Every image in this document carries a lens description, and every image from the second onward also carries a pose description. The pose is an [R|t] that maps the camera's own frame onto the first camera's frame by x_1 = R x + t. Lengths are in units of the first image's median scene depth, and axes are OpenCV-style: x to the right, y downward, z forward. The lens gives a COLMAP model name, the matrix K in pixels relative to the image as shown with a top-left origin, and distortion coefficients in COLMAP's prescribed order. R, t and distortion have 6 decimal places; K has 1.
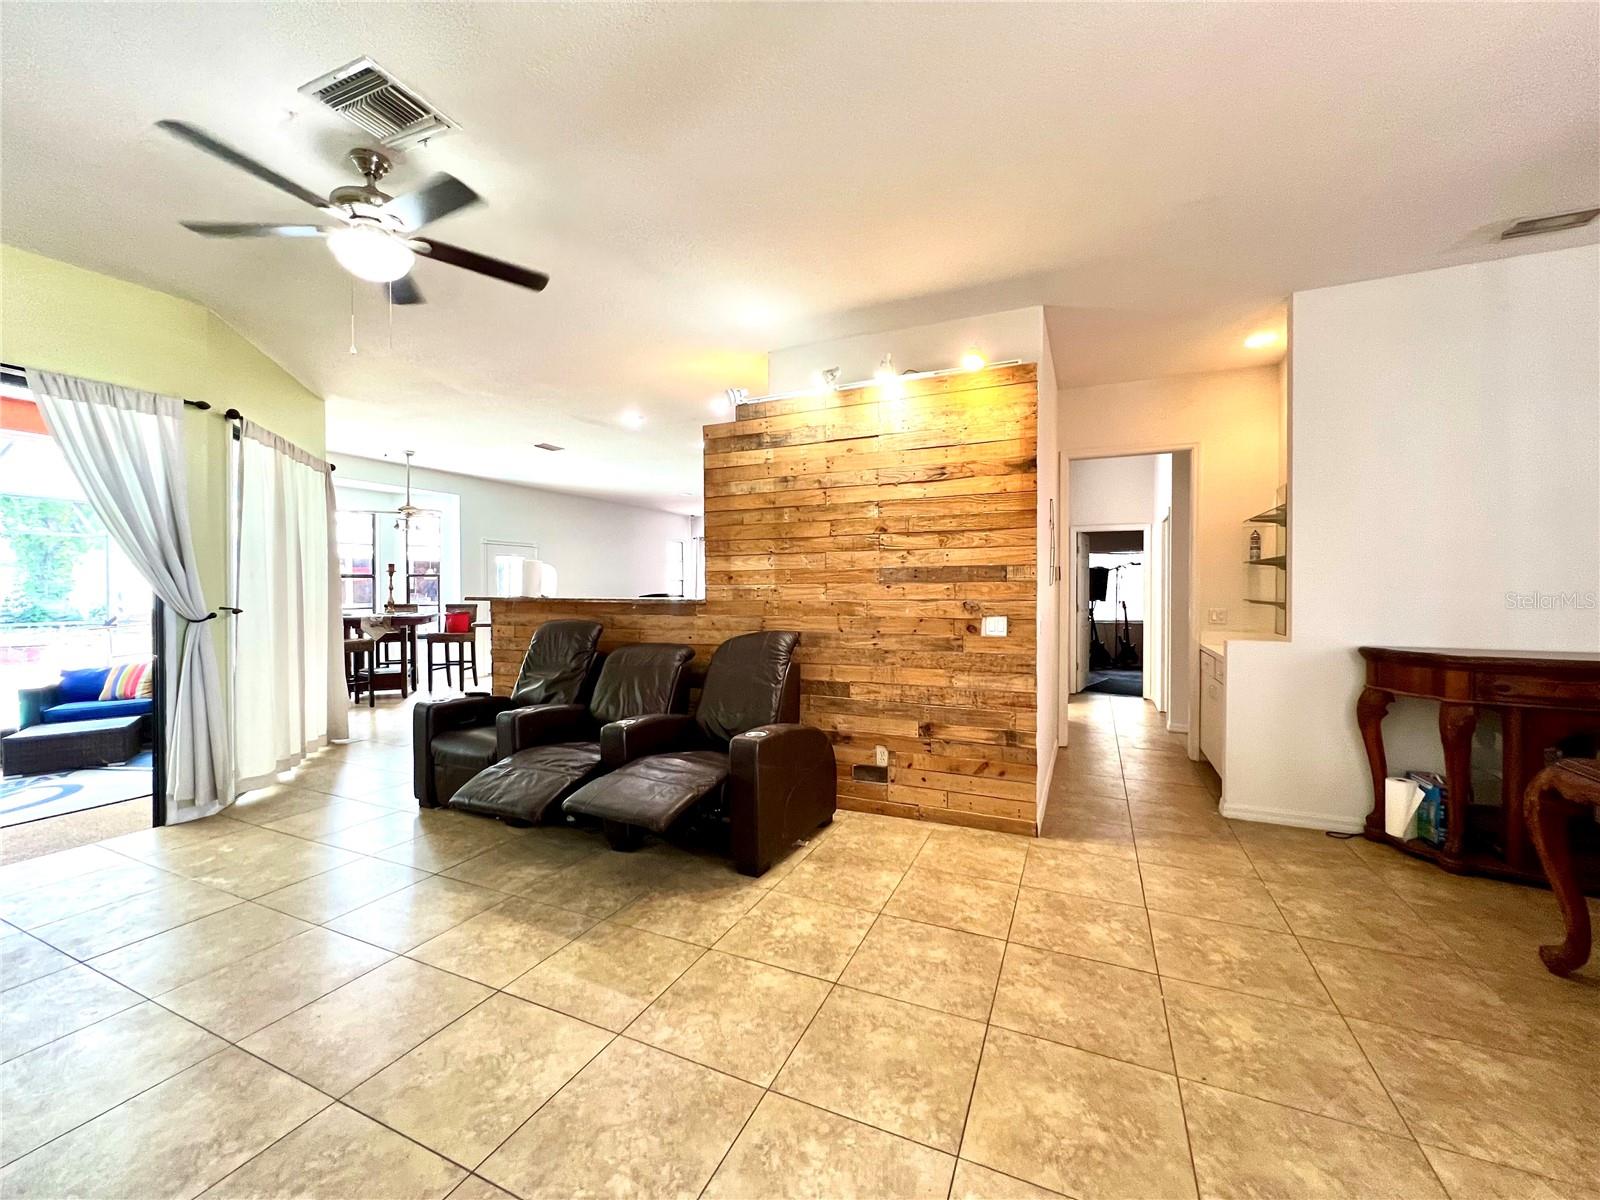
lens RADIAL K [[638.9, 0, 804.6], [0, 638.9, 599.5], [0, 0, 1]] dist [-0.002862, 0.000718]
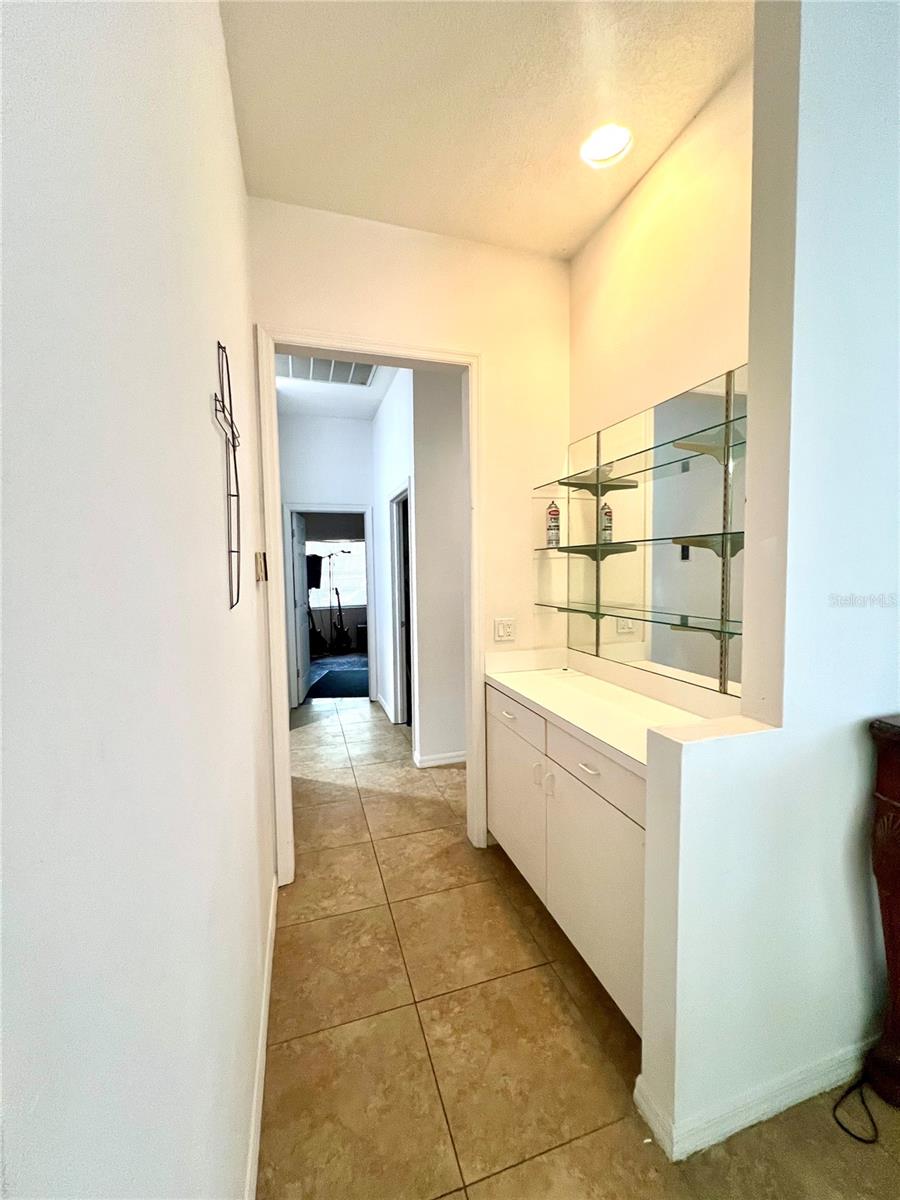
lens RADIAL K [[479.2, 0, 451.8], [0, 479.2, 603.9], [0, 0, 1]] dist [-0.002862, 0.000718]
pose [[0.746831, -0.055029, 0.662733, 0.174910], [0.021536, 0.998049, 0.058602, -0.019118], [-0.664665, -0.029494, 0.746559, 0.420610]]
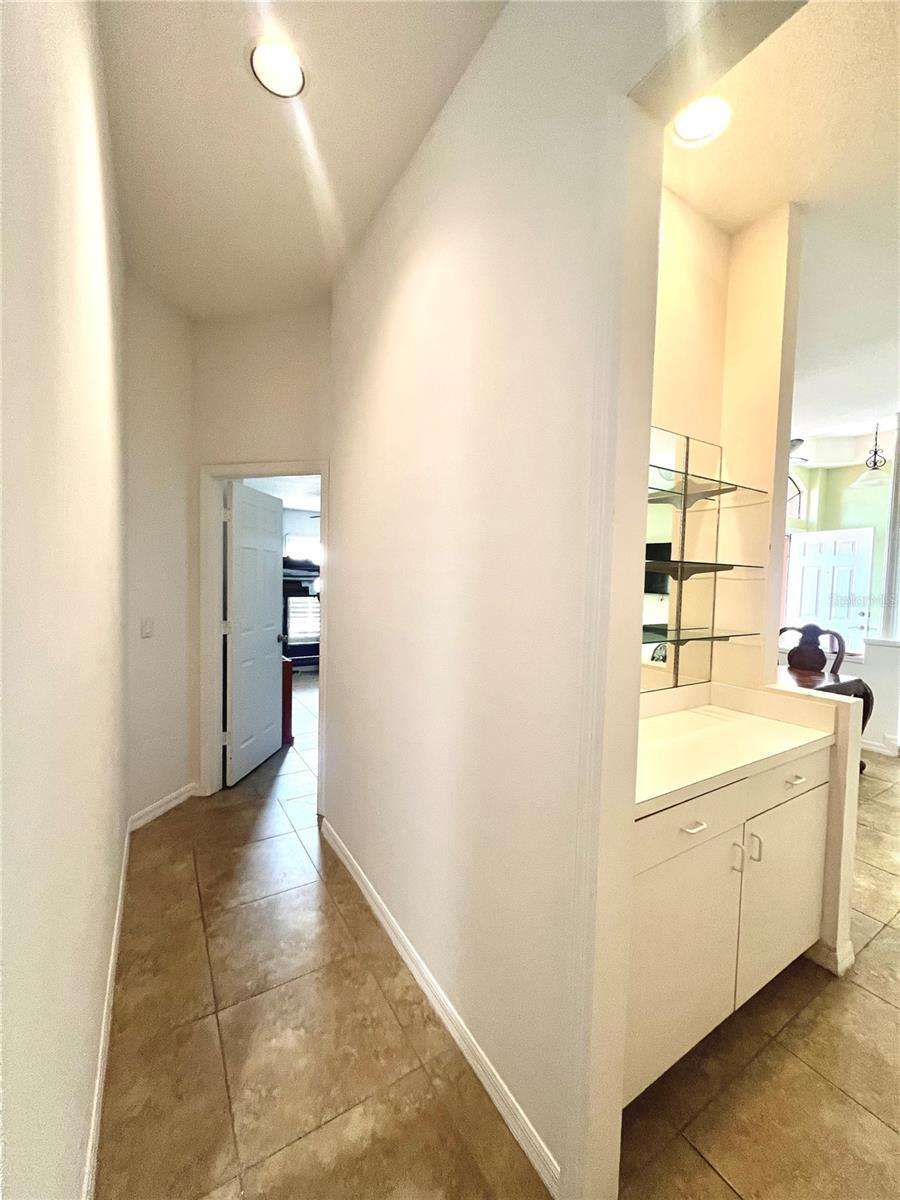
lens RADIAL K [[479.2, 0, 452.8], [0, 479.2, 595.2], [0, 0, 1]] dist [-0.002862, 0.000718]
pose [[-0.833523, -0.035757, 0.551327, 0.350999], [-0.012614, 0.998875, 0.045712, -0.026590], [-0.552341, 0.031148, -0.833036, 0.773116]]
